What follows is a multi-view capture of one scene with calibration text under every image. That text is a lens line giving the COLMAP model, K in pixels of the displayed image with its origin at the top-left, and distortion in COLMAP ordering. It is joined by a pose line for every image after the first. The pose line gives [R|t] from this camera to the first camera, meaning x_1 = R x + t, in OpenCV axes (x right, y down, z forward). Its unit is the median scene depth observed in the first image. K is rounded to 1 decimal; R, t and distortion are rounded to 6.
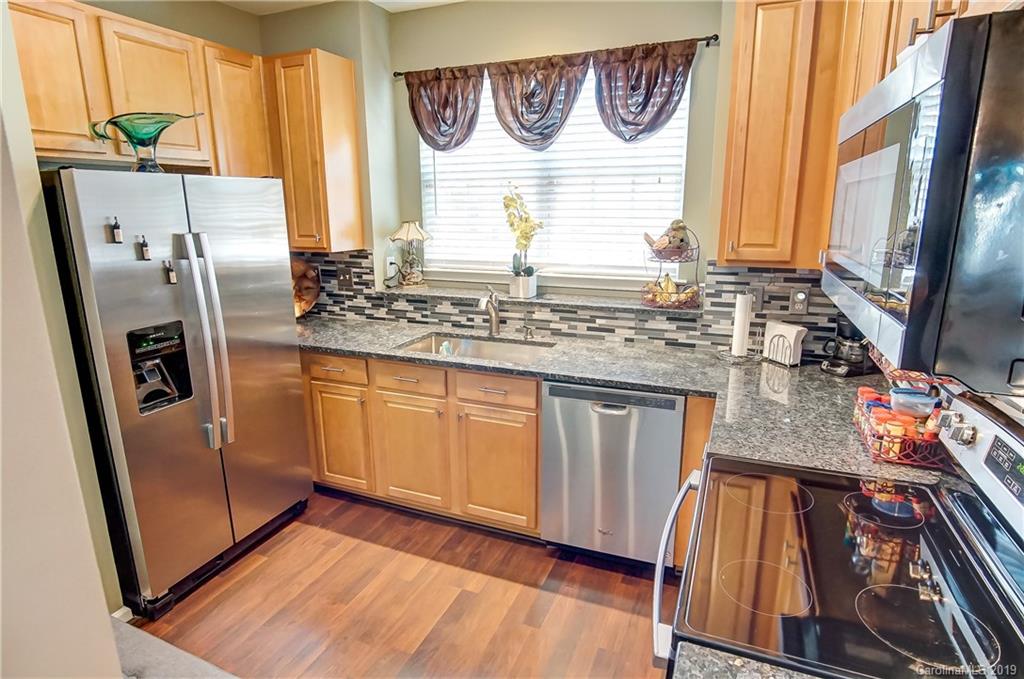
lens RADIAL K [[559.4, 0, 513.8], [0, 559.4, 338.6], [0, 0, 1]] dist [-0.030626, 0.006644]
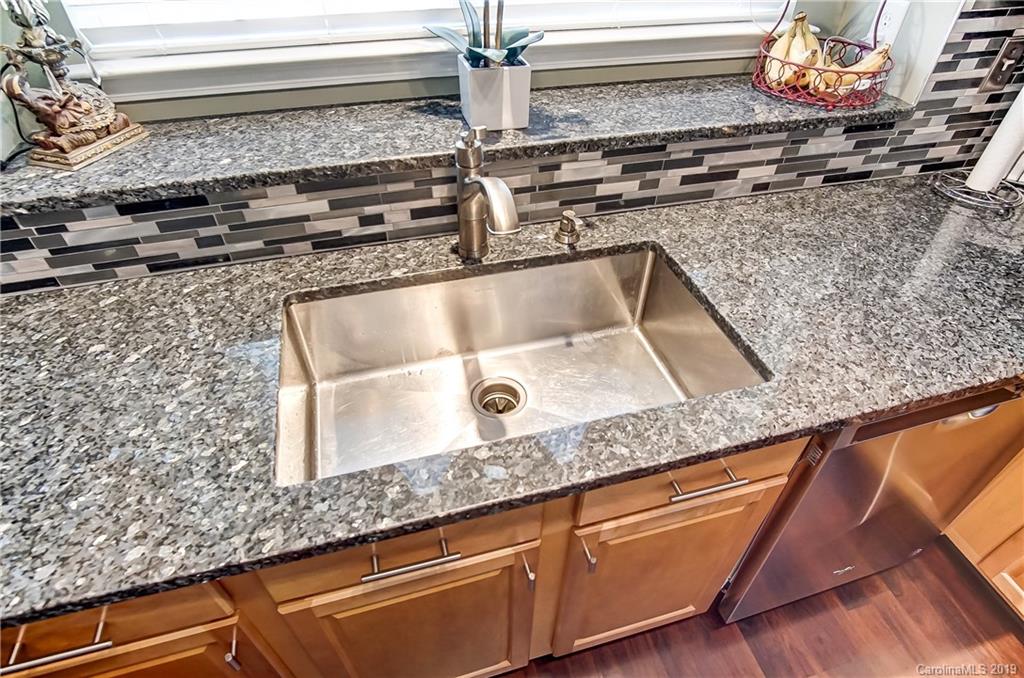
lens RADIAL K [[538.8, 0, 512.9], [0, 538.8, 332.4], [0, 0, 1]] dist [-0.030162, 0.005395]
pose [[0.789151, -0.397544, 0.468188, -0.221960], [0.129775, 0.852987, 0.505541, -0.152104], [-0.600333, -0.338189, 0.724727, 0.786565]]
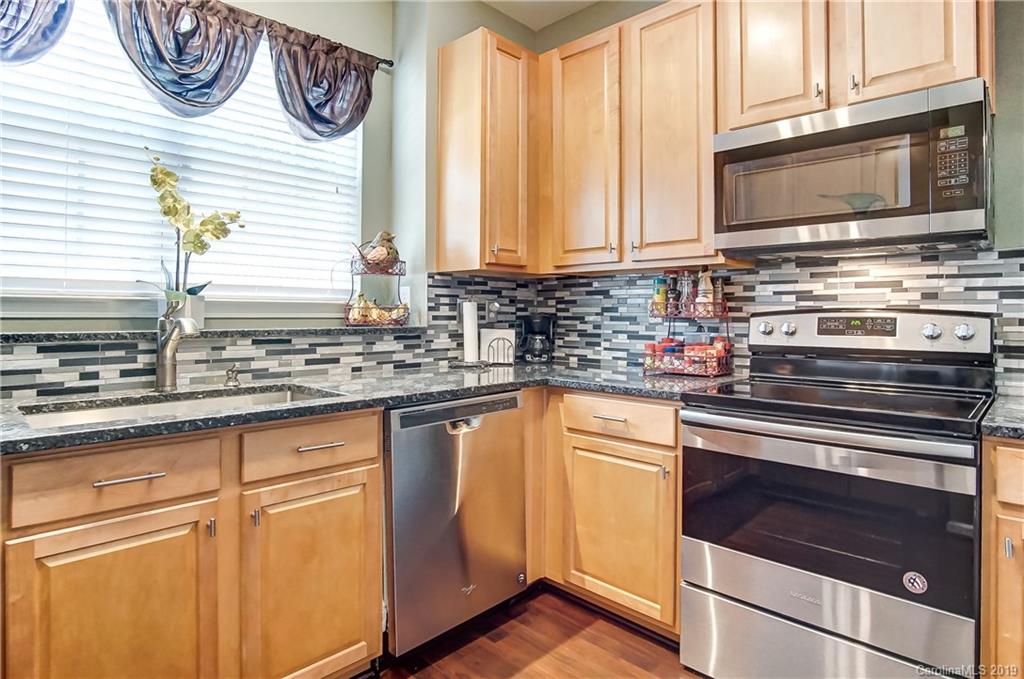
lens RADIAL K [[559.4, 0, 511.2], [0, 559.4, 309.5], [0, 0, 1]] dist [-0.030626, 0.006644]
pose [[0.372062, 0.015016, 0.928086, -0.476734], [0.211945, 0.972080, -0.100694, 0.048498], [-0.903687, 0.234168, 0.358491, 0.506054]]
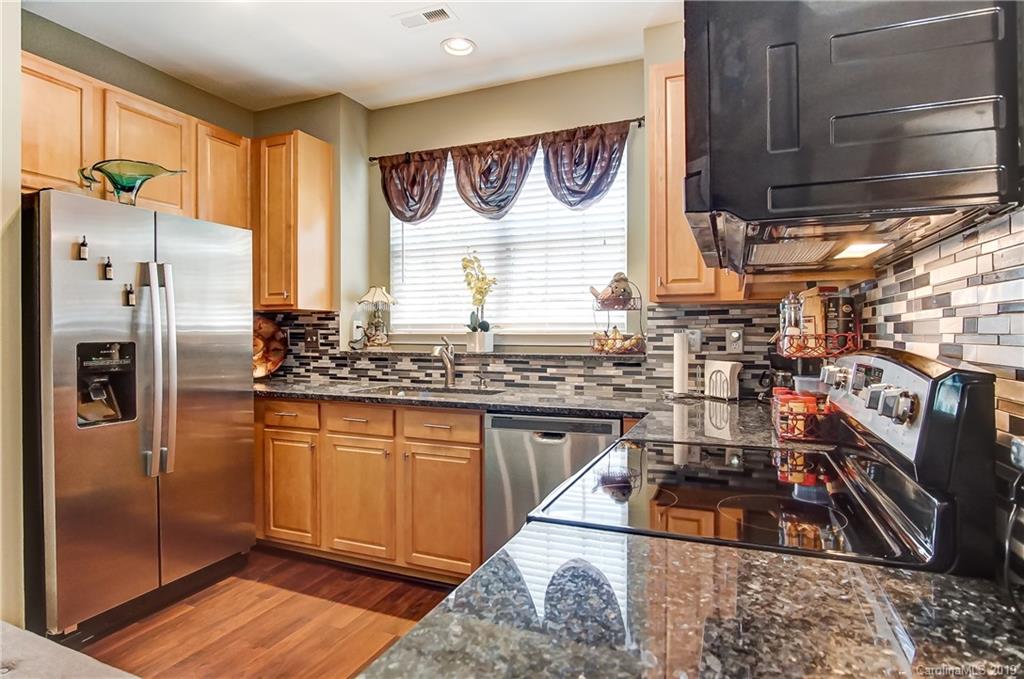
lens RADIAL K [[559.4, 0, 515.5], [0, 559.4, 334.8], [0, 0, 1]] dist [-0.030626, 0.006644]
pose [[0.999962, 0.004241, 0.007581, 0.085186], [-0.002413, 0.973970, -0.226664, 0.145512], [-0.008345, 0.226637, 0.973943, -0.018370]]
